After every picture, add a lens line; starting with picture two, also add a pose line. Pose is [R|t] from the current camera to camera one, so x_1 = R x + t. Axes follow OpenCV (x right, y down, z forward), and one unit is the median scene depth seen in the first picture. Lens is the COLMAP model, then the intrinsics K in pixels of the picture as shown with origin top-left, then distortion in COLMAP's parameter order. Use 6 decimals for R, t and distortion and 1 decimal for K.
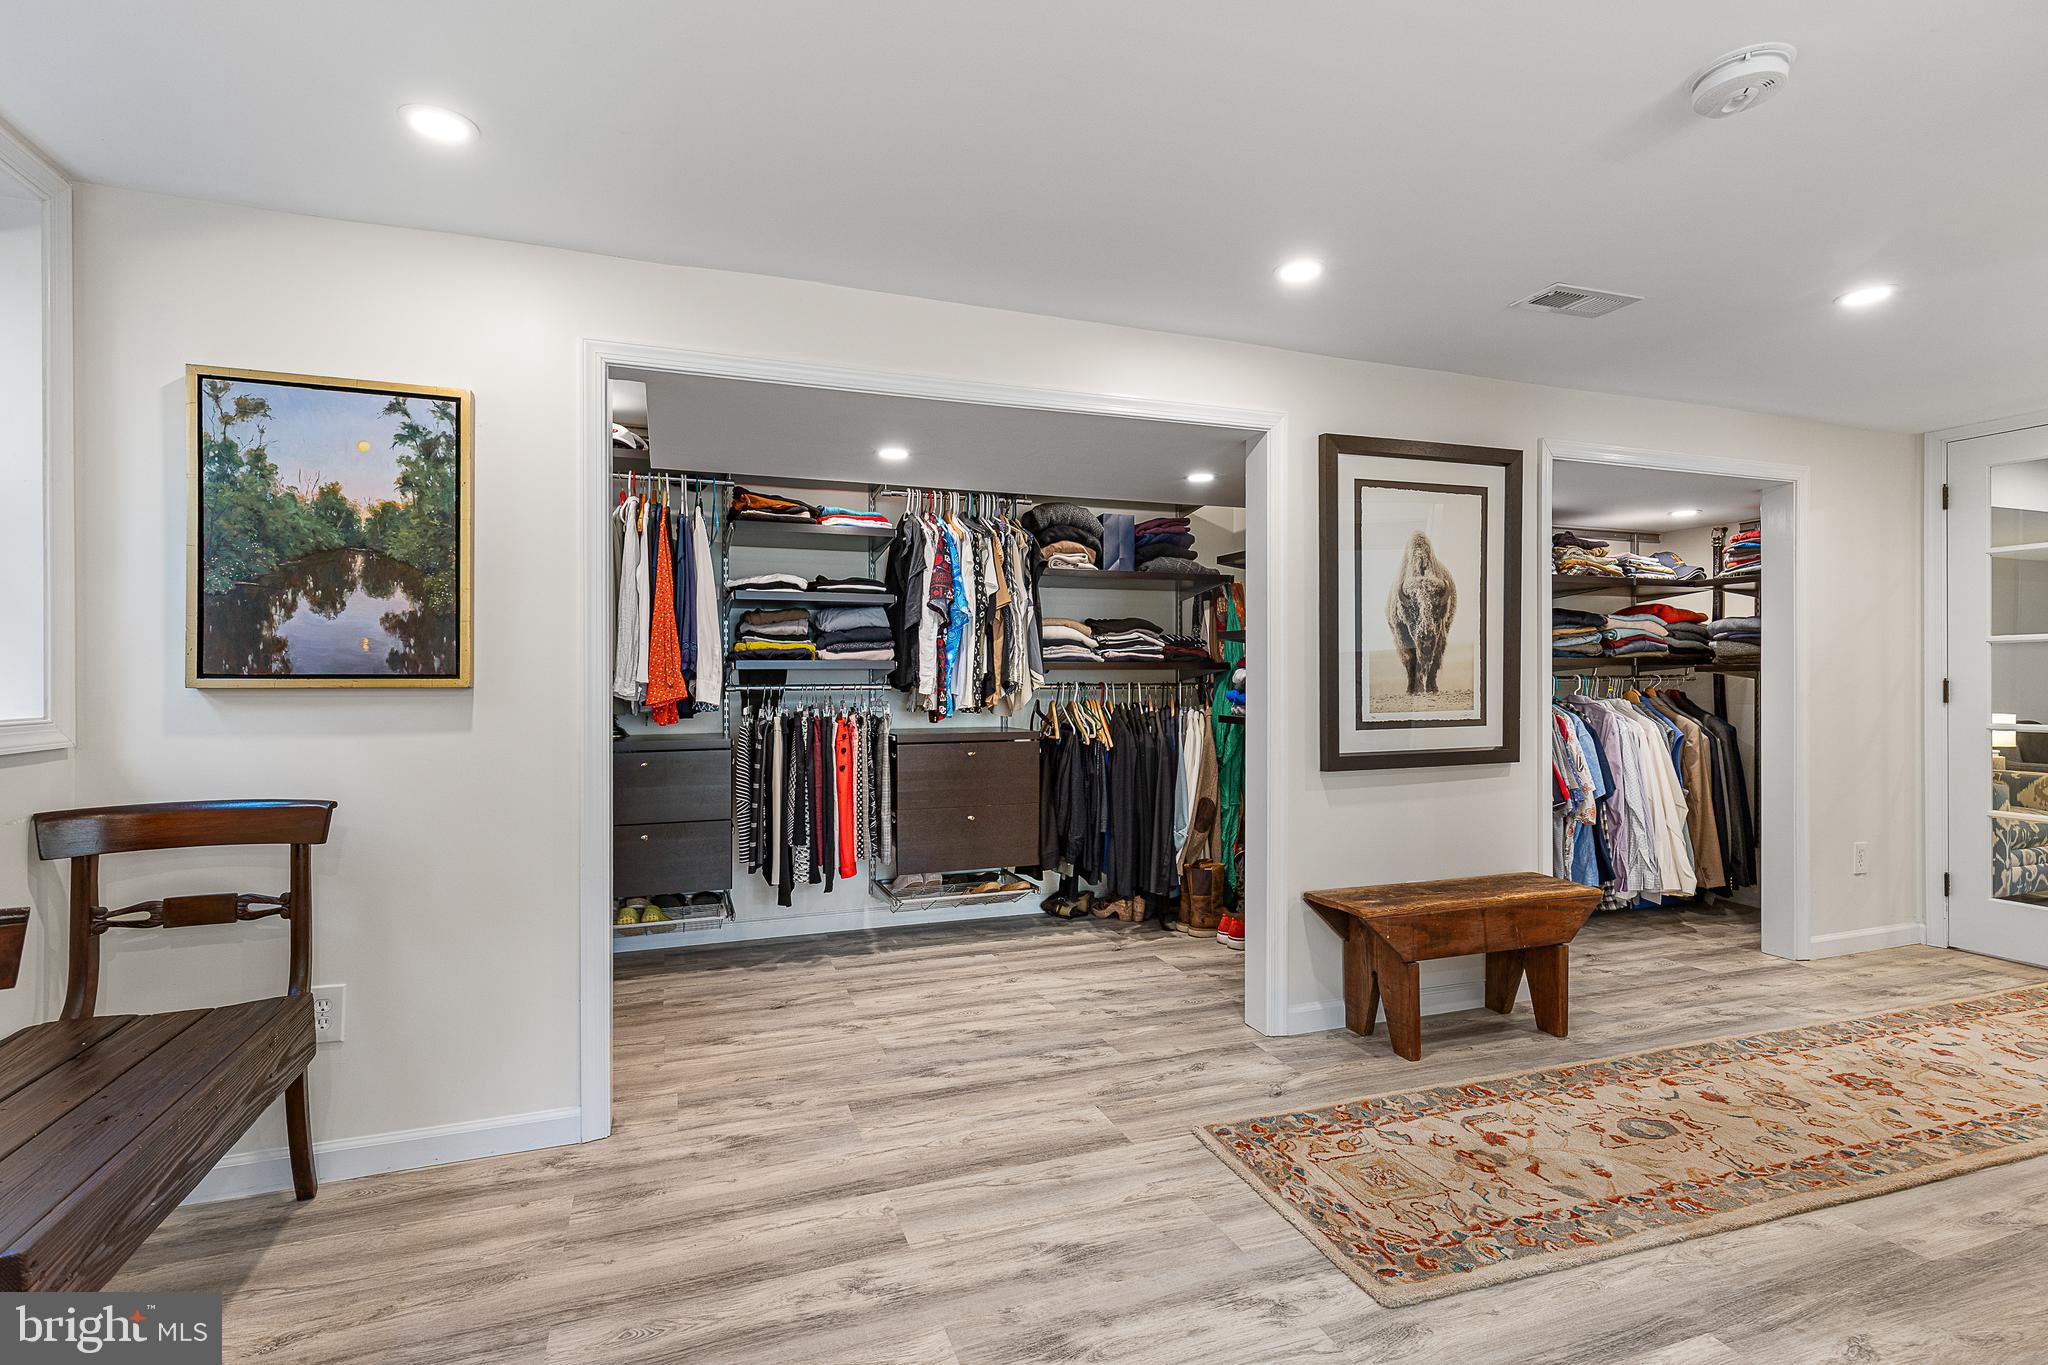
lens RADIAL K [[955.8, 0, 998.3], [0, 955.8, 679.2], [0, 0, 1]] dist [0.003406, -0.000056]
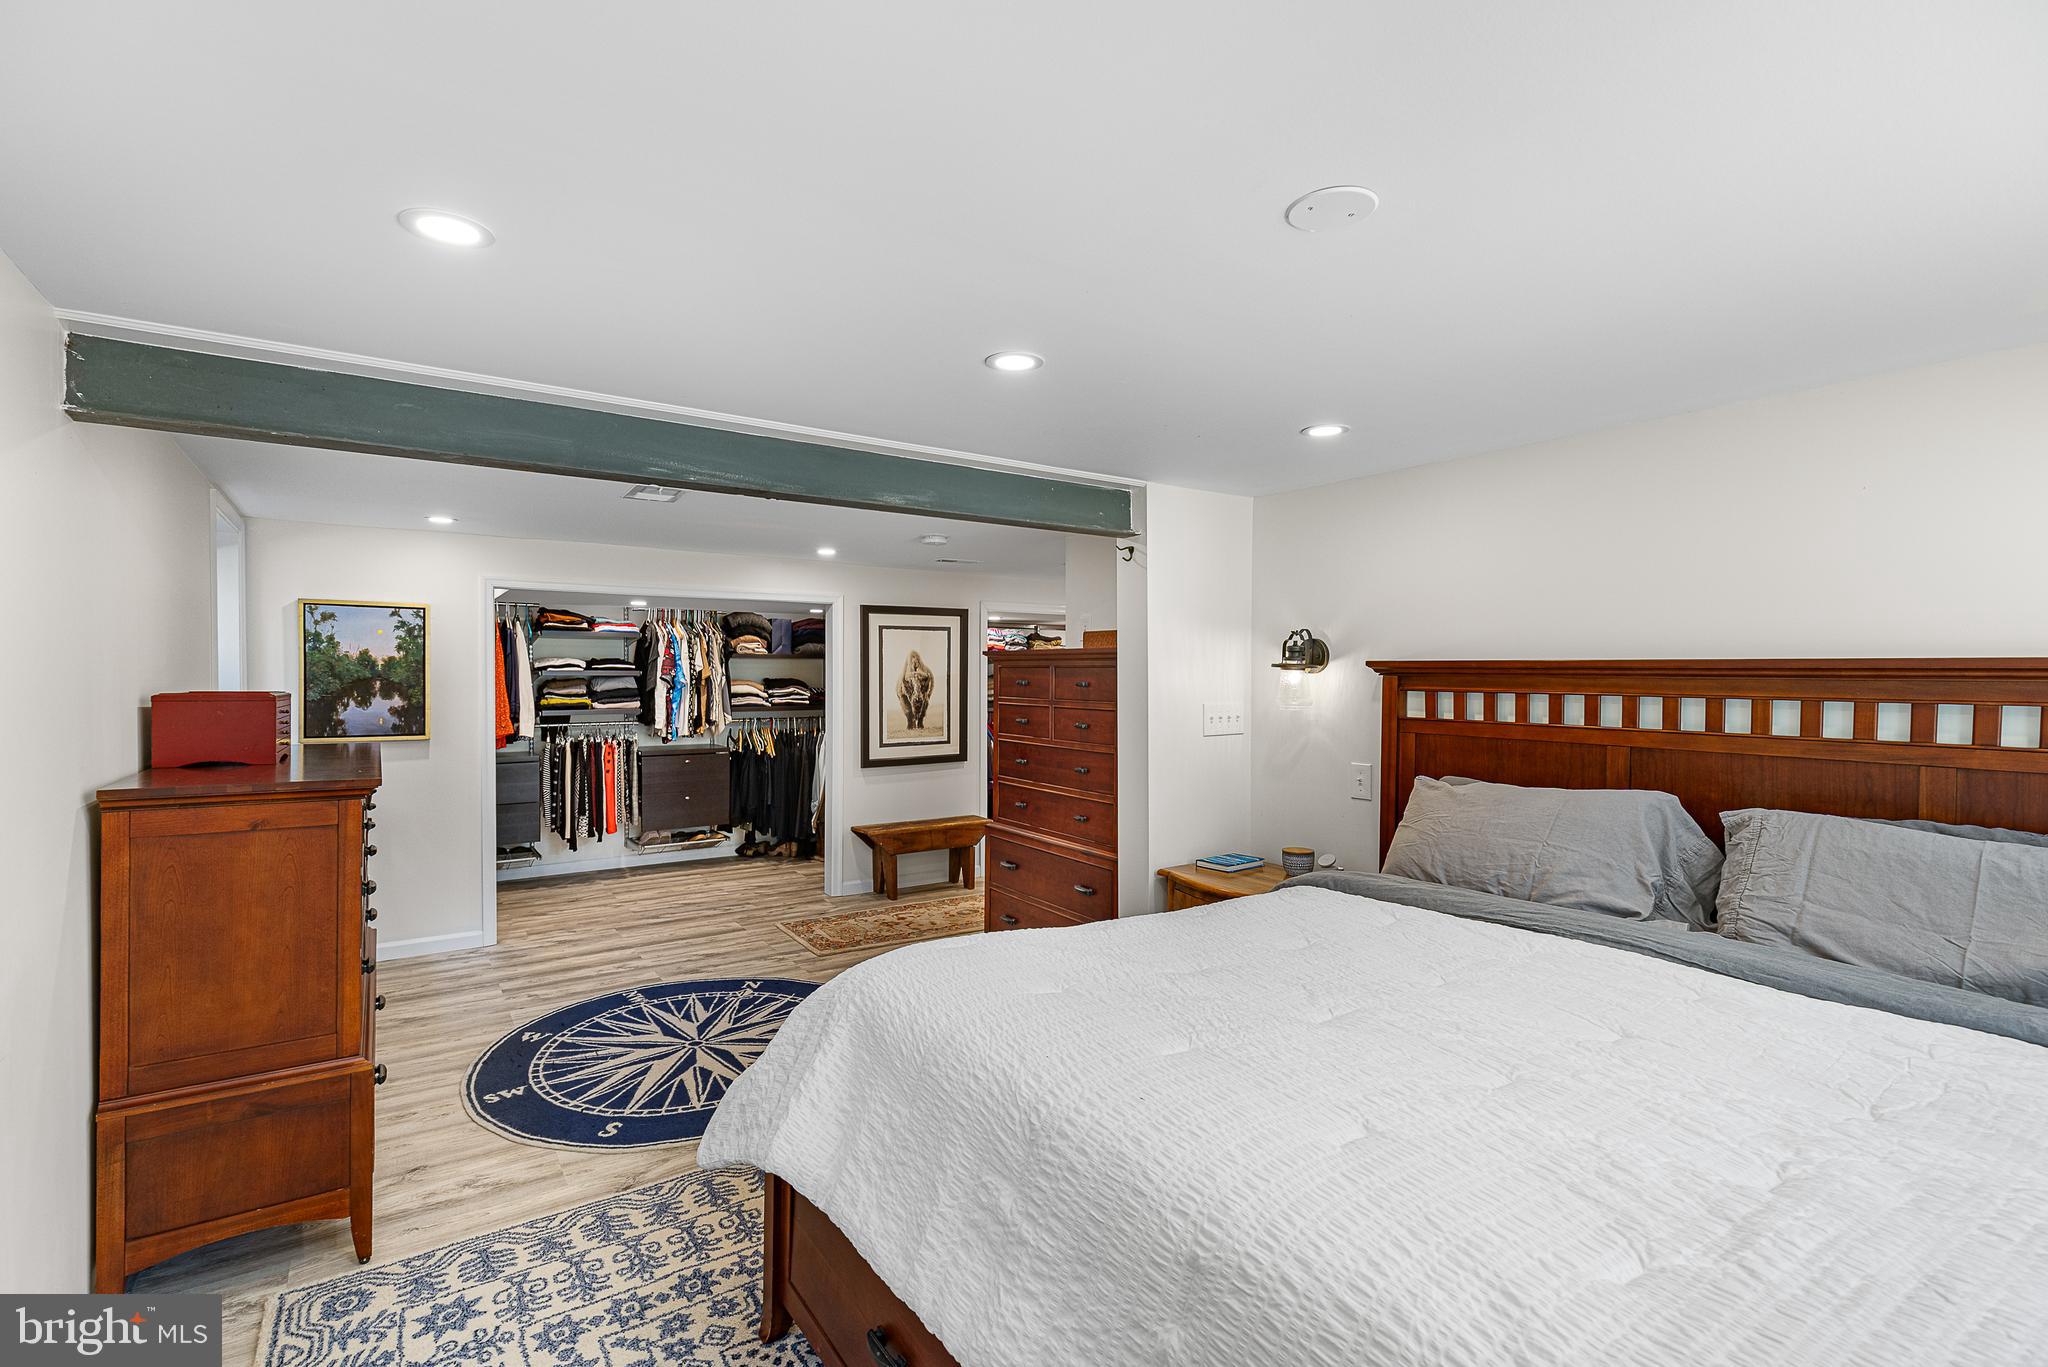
lens RADIAL K [[953.0, 0, 1023.2], [0, 953.0, 688.0], [0, 0, 1]] dist [-0.000167, -0.000206]
pose [[0.965479, 0.000989, 0.260478, 0.119878], [-0.004902, 0.999885, 0.014373, -0.091448], [-0.260434, -0.015153, 0.965373, -0.911208]]
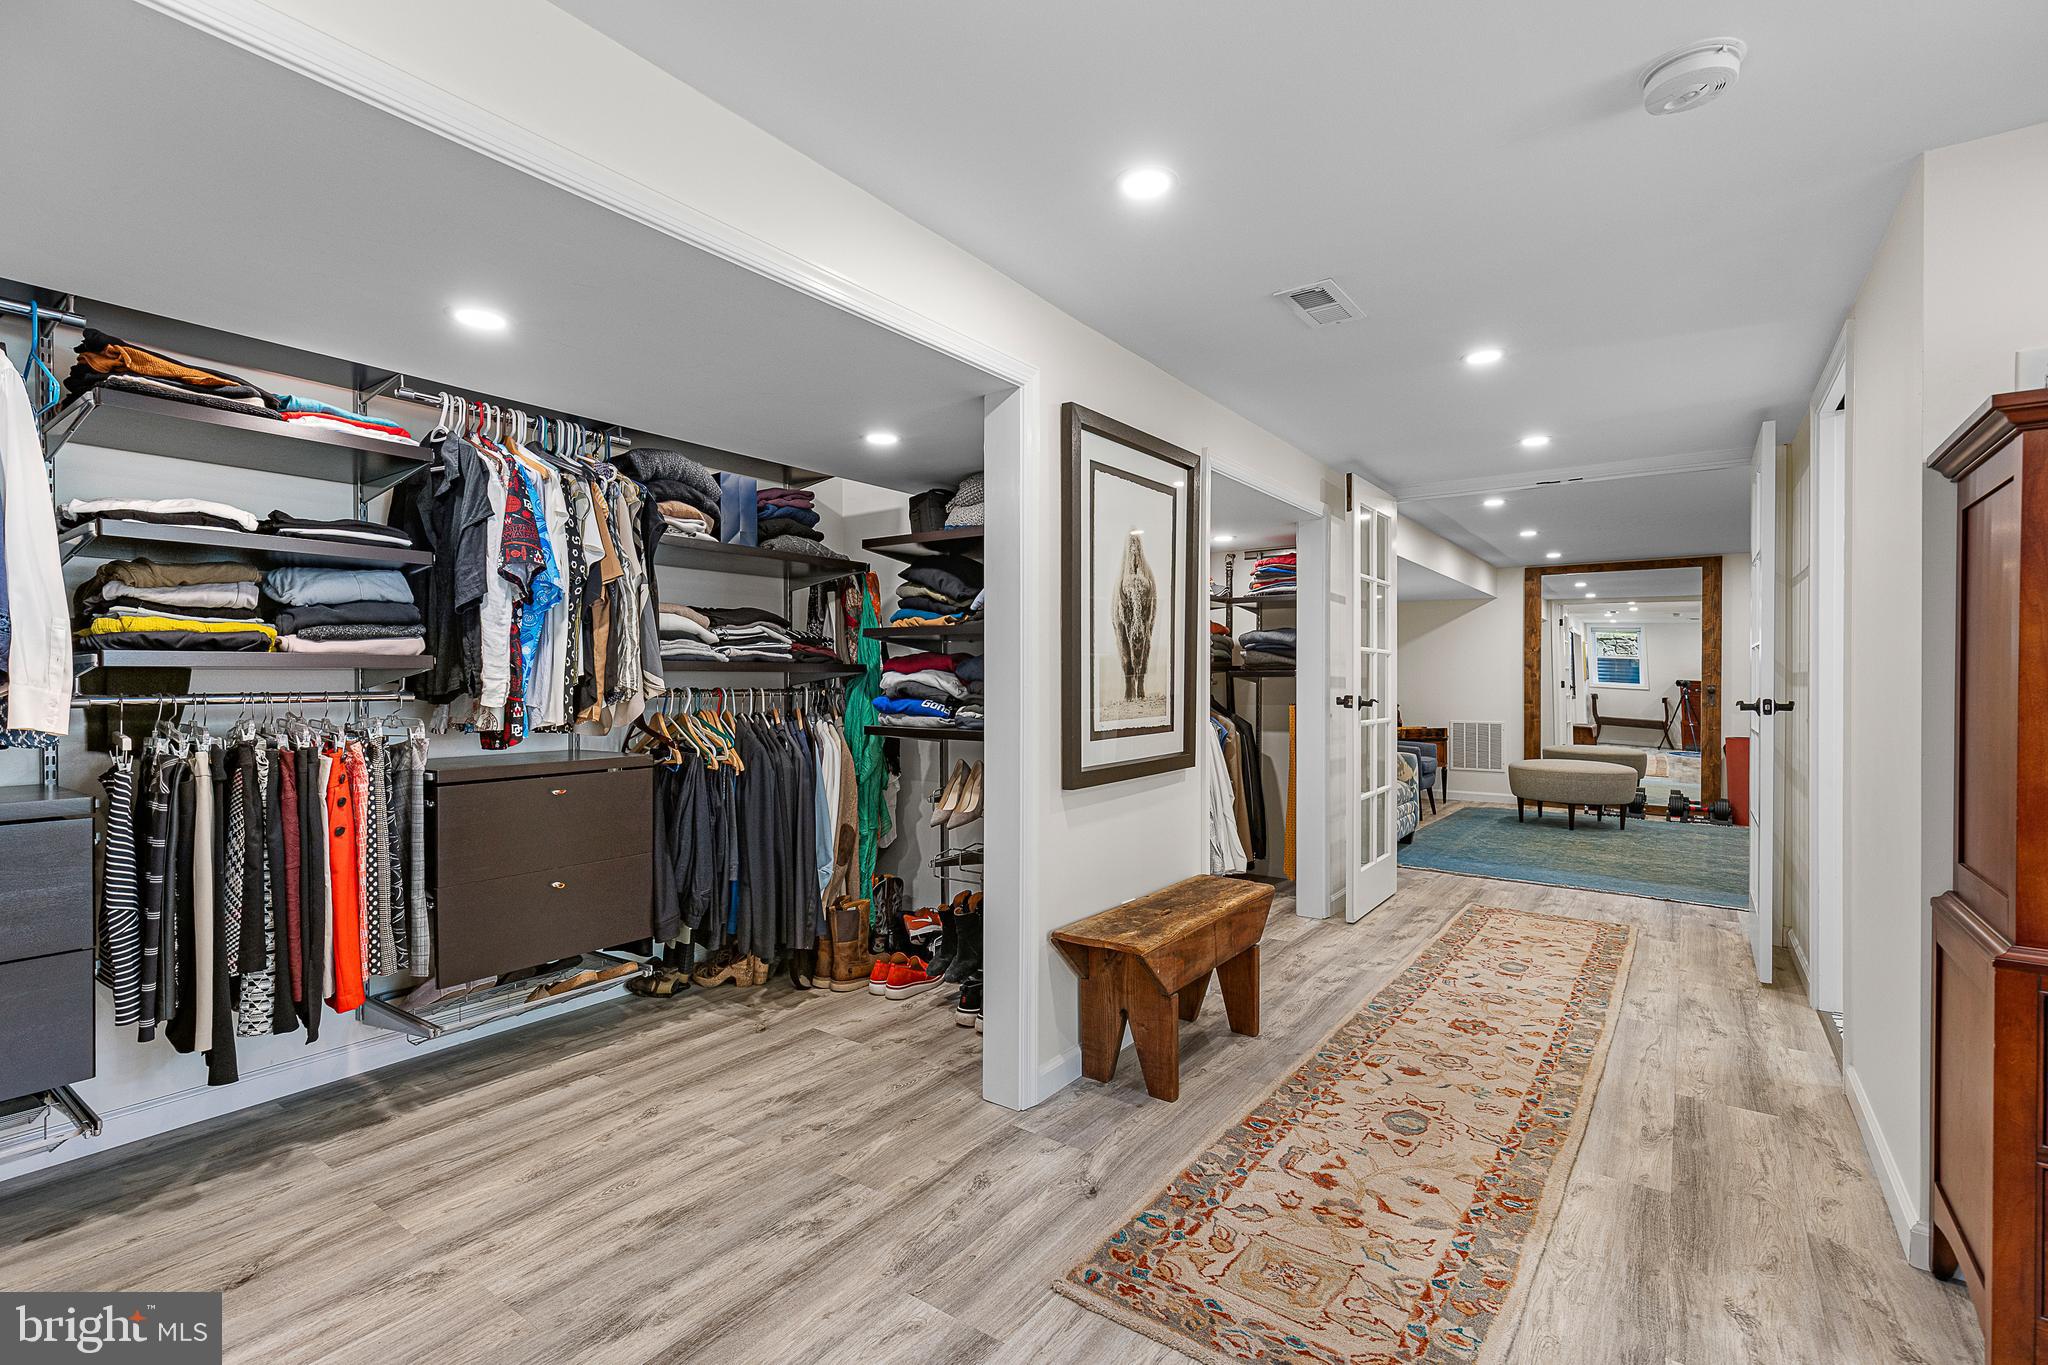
lens RADIAL K [[941.3, 0, 1018.1], [0, 941.3, 688.8], [0, 0, 1]] dist [0.004969, -0.000342]
pose [[0.818765, -0.003580, 0.574118, -0.160500], [-0.000207, 0.999979, 0.006530, -0.001360], [-0.574129, -0.005465, 0.818746, 0.274821]]
